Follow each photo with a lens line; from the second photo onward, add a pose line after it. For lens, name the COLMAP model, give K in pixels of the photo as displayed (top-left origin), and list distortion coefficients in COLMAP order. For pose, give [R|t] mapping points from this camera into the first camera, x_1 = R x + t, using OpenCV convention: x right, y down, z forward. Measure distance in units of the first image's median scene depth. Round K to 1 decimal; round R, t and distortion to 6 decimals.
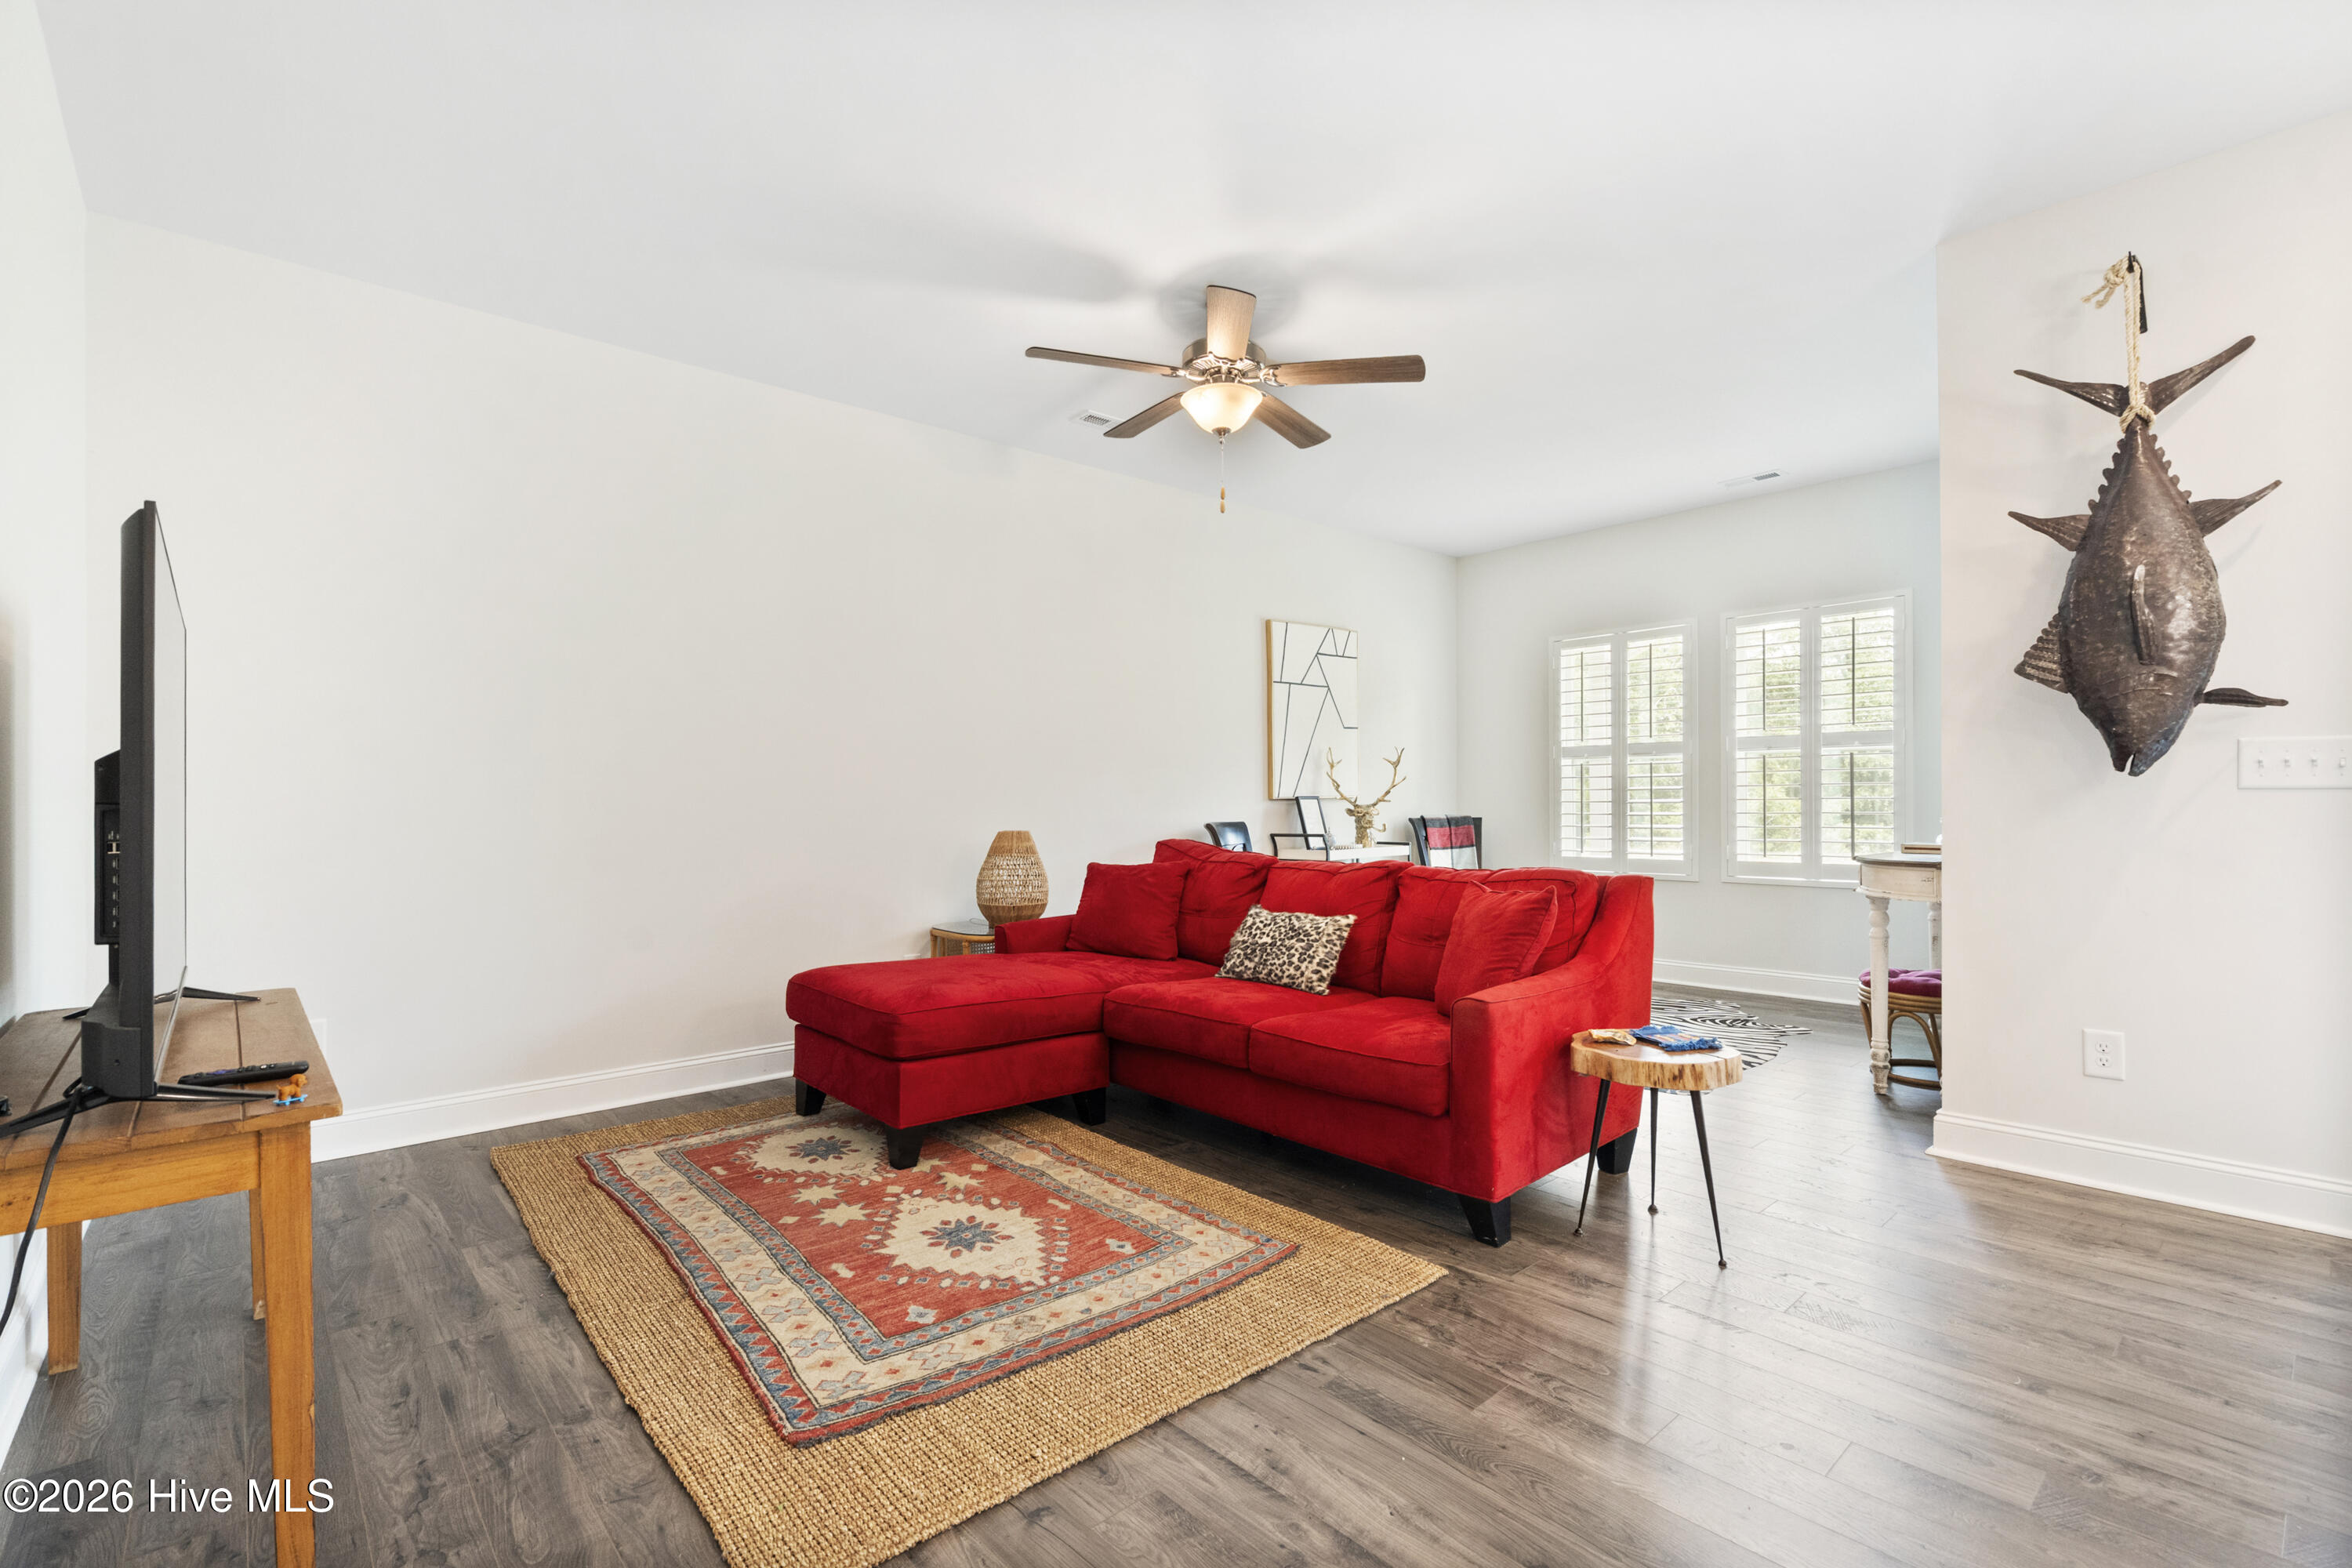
lens RADIAL K [[1071.3, 0, 1166.5], [0, 1071.3, 800.6], [0, 0, 1]] dist [-0.003197, -0.000572]
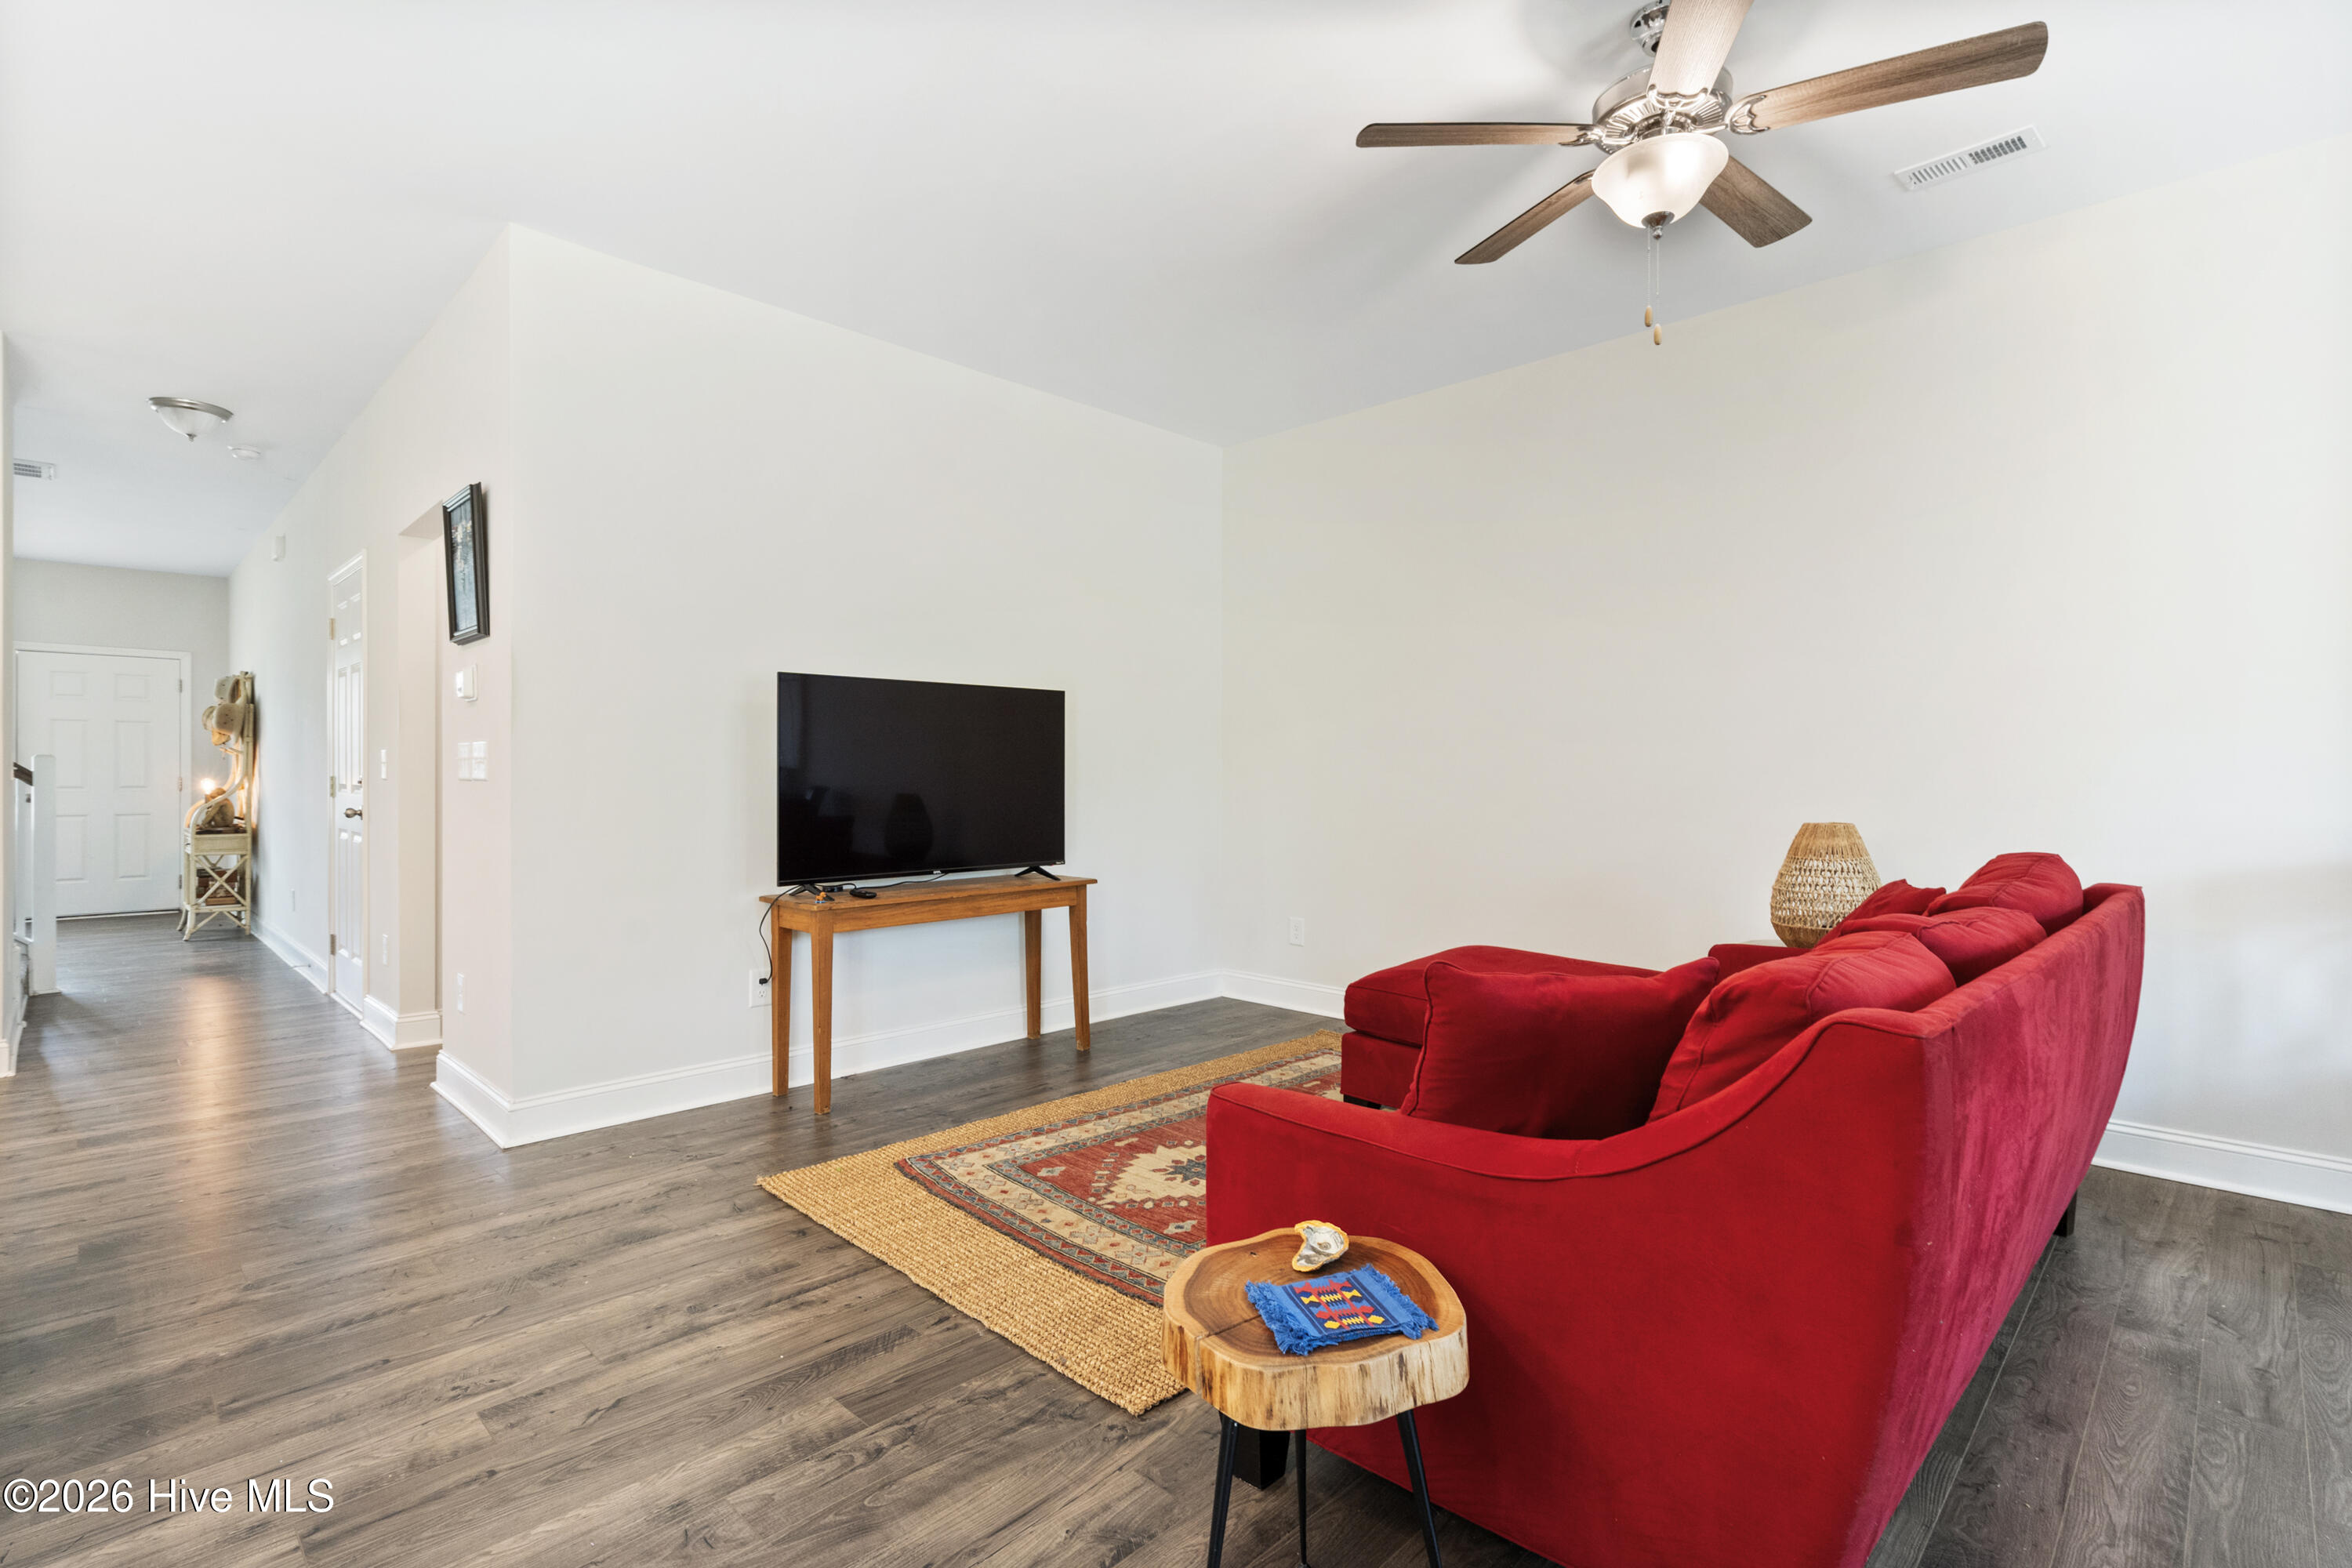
lens RADIAL K [[1071.3, 0, 1169.1], [0, 1071.3, 781.1], [0, 0, 1]] dist [-0.003197, -0.000572]
pose [[0.057260, 0.006527, -0.998338, 1.126867], [0.009593, 0.999929, 0.007088, -0.017835], [0.998313, -0.009983, 0.057193, 1.085191]]
